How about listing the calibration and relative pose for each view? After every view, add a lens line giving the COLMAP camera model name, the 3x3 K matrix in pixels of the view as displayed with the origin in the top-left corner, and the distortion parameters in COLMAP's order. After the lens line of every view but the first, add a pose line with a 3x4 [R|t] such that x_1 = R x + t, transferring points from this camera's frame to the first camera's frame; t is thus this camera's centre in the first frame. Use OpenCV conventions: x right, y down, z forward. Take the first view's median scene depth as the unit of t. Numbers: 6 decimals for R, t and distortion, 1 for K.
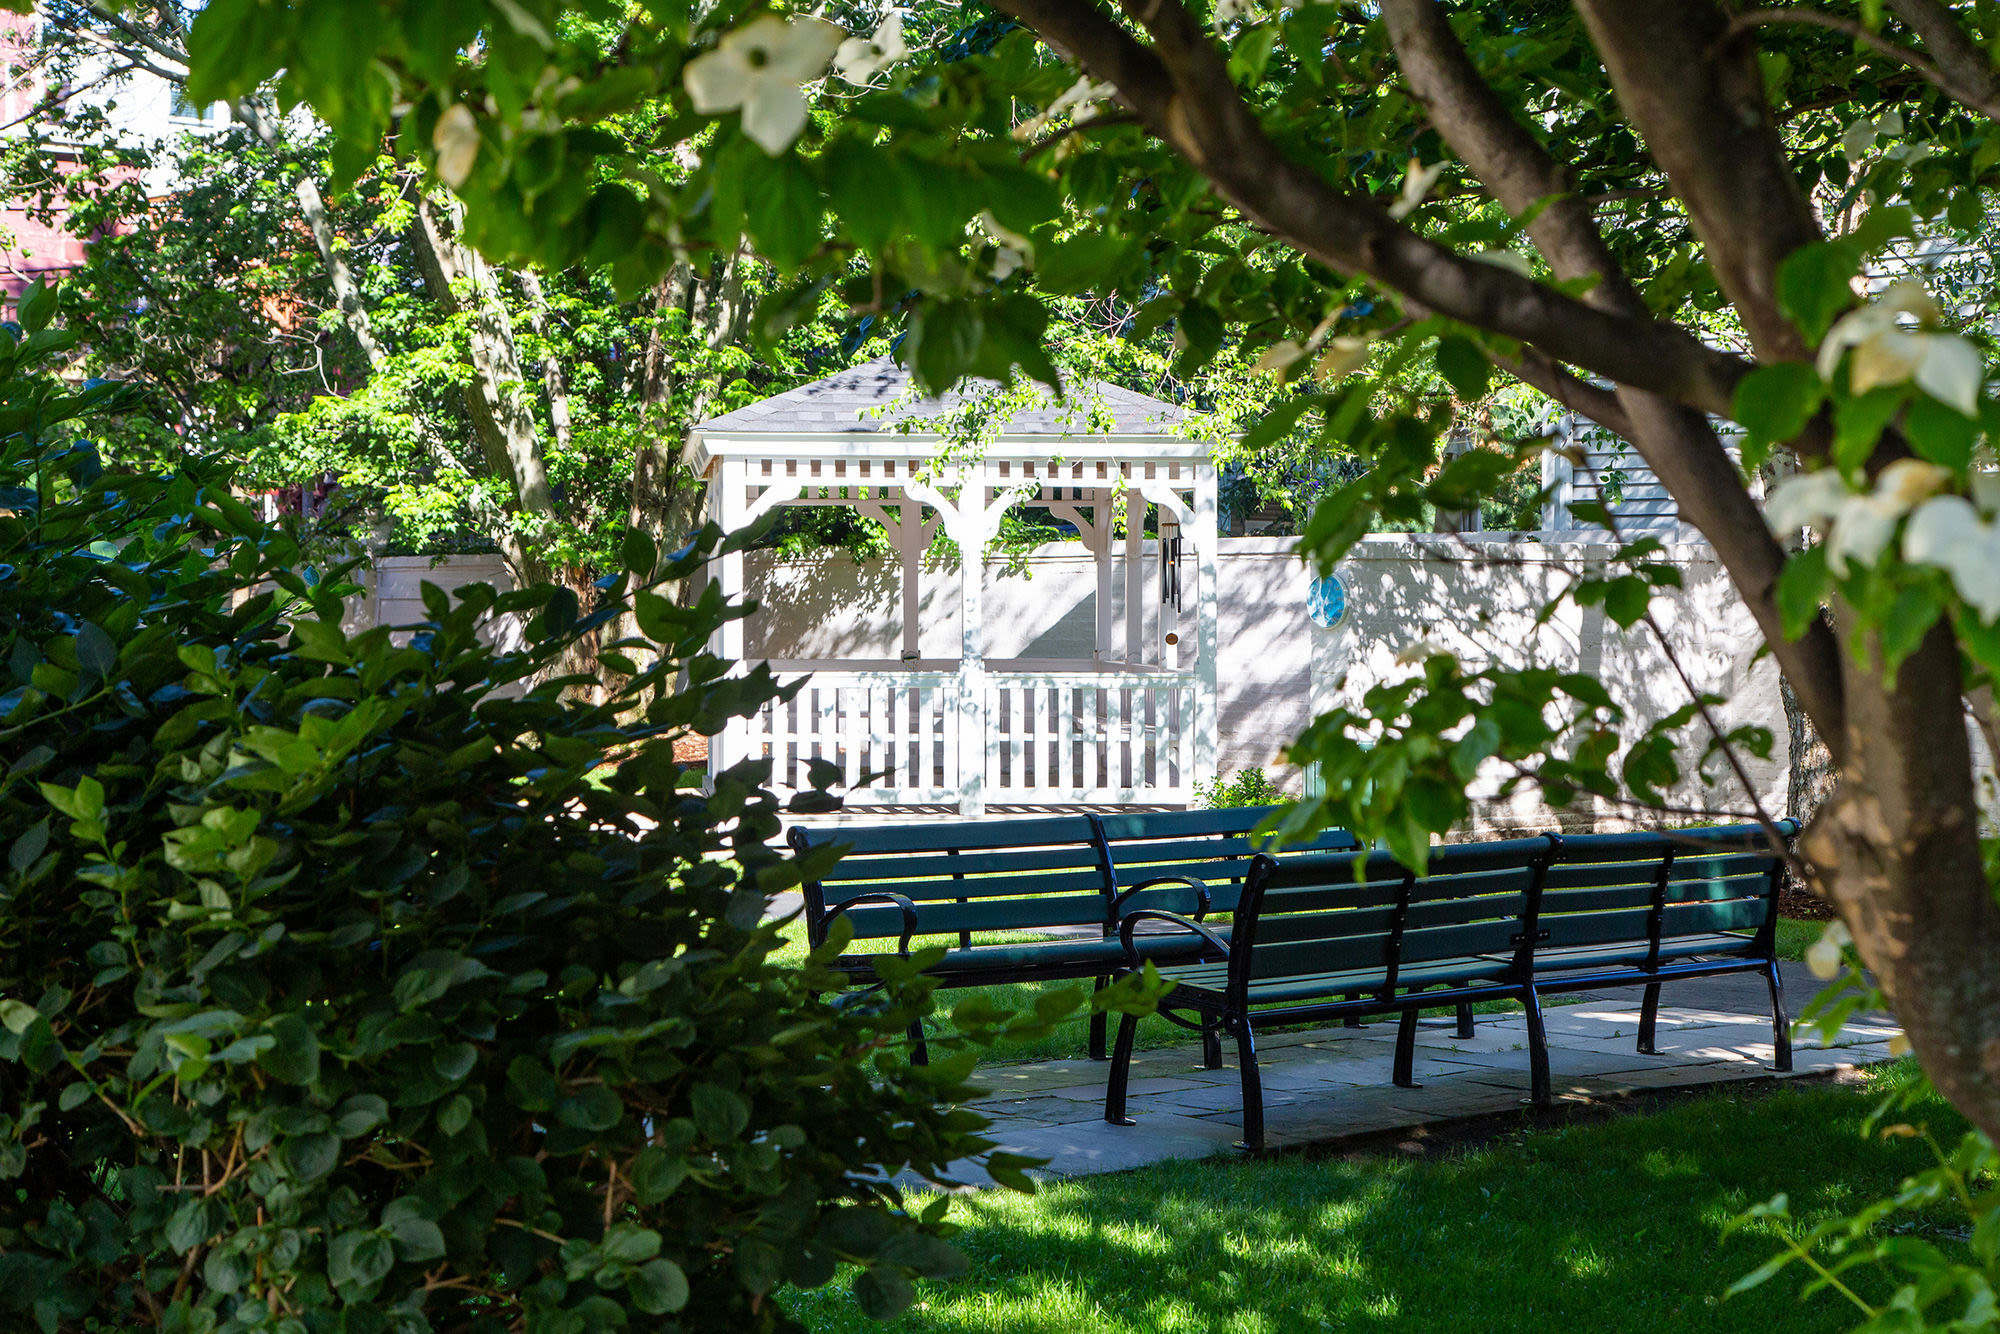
lens RADIAL K [[2588.6, 0, 1000.0], [0, 2588.6, 667.0], [0, 0, 1]] dist [0.206594, 0.016633]
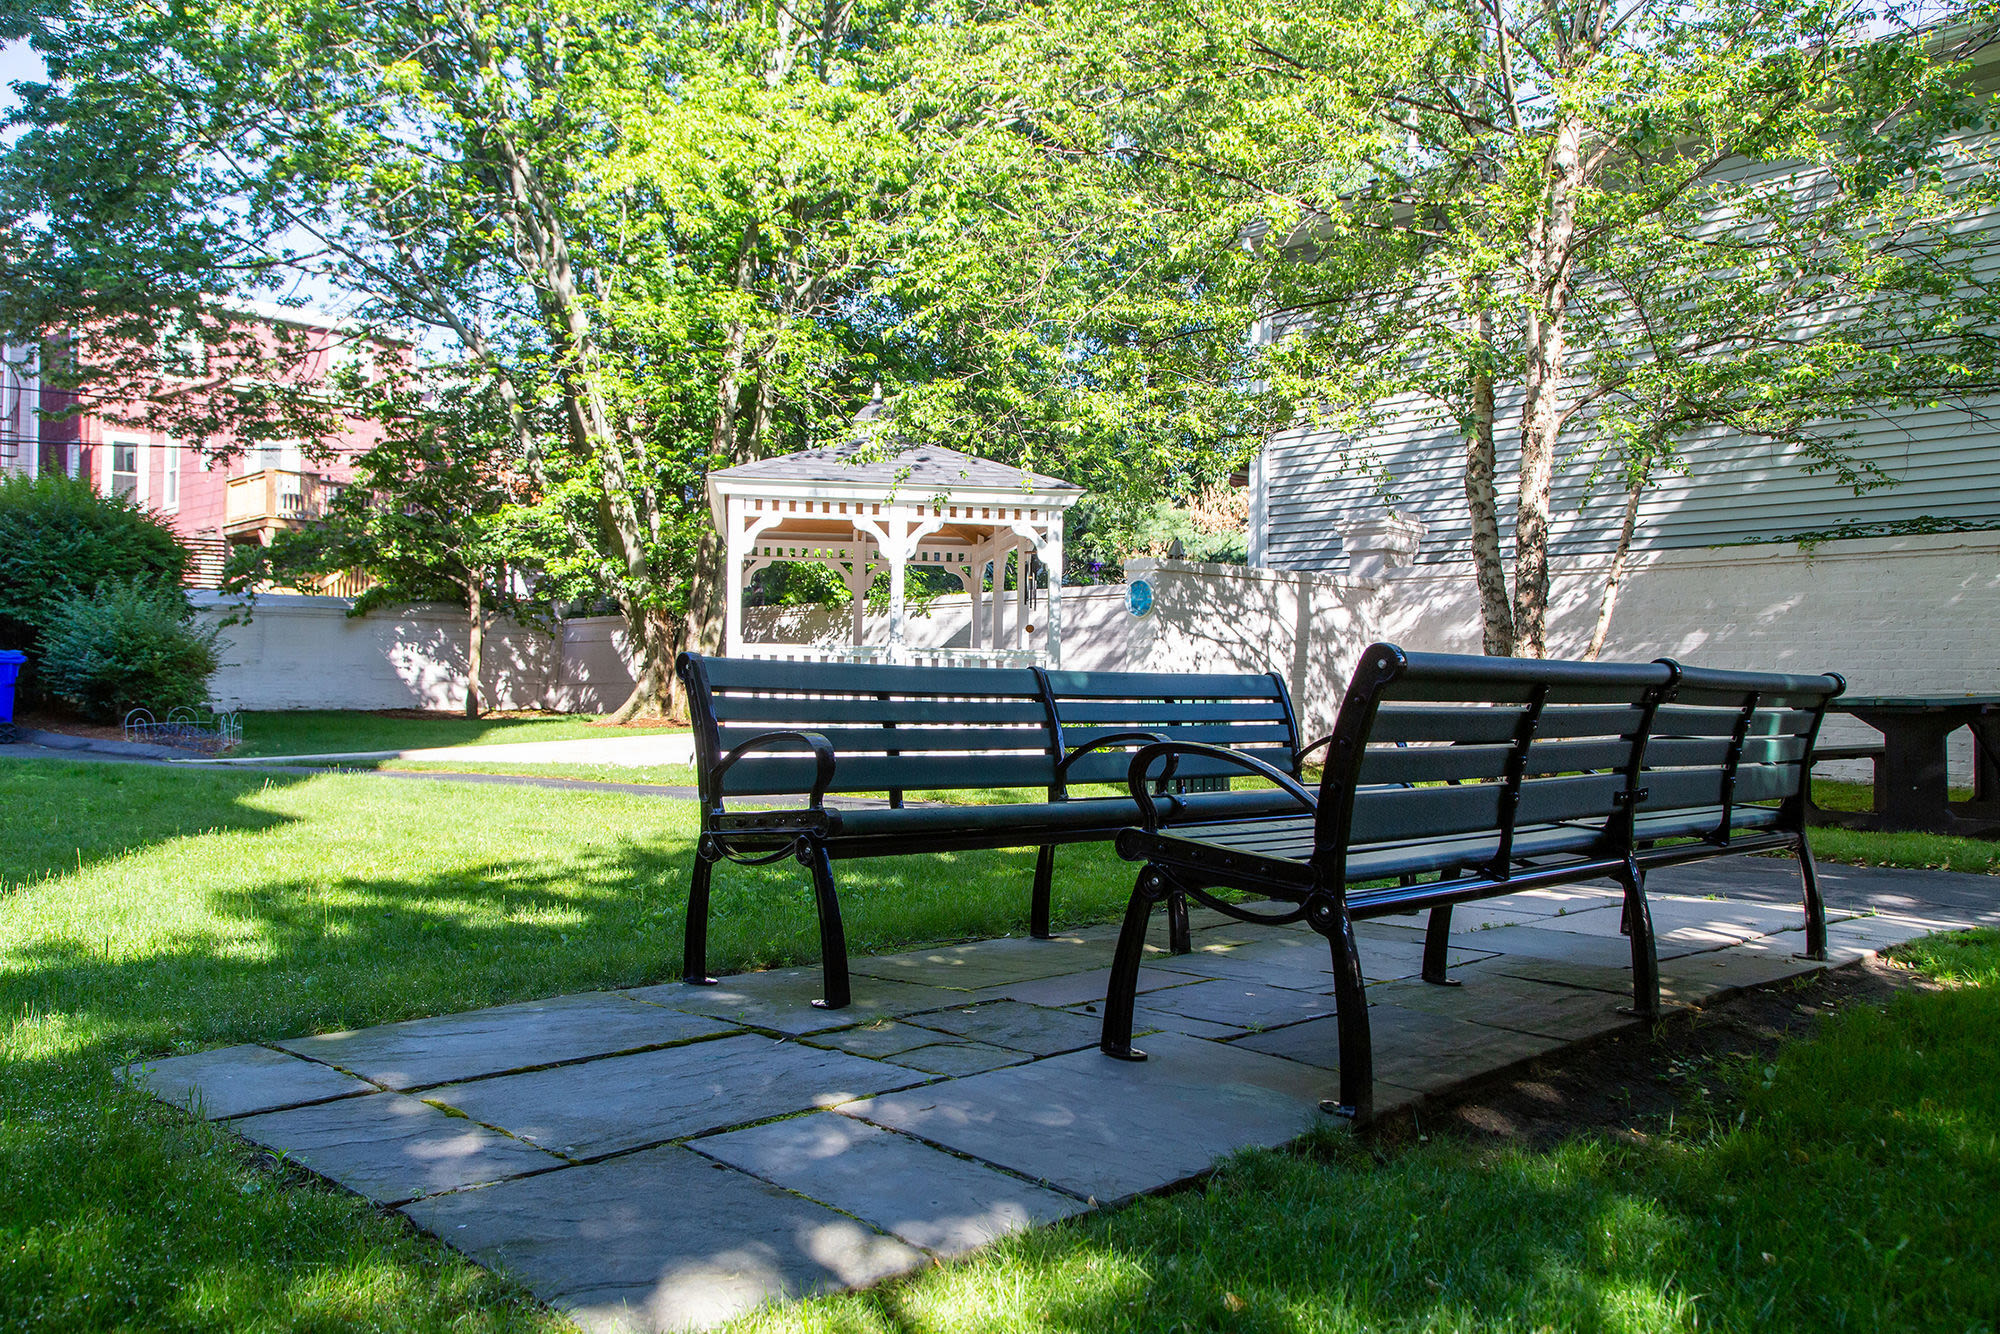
lens RADIAL K [[1280.6, 0, 1000.0], [0, 1280.6, 667.0], [0, 0, 1]] dist [0.074032, -0.000034]
pose [[0.997214, 0.016340, 0.072788, -0.004914], [-0.014395, 0.999527, -0.027170, 0.033065], [-0.073197, 0.026047, 0.996977, 0.264187]]
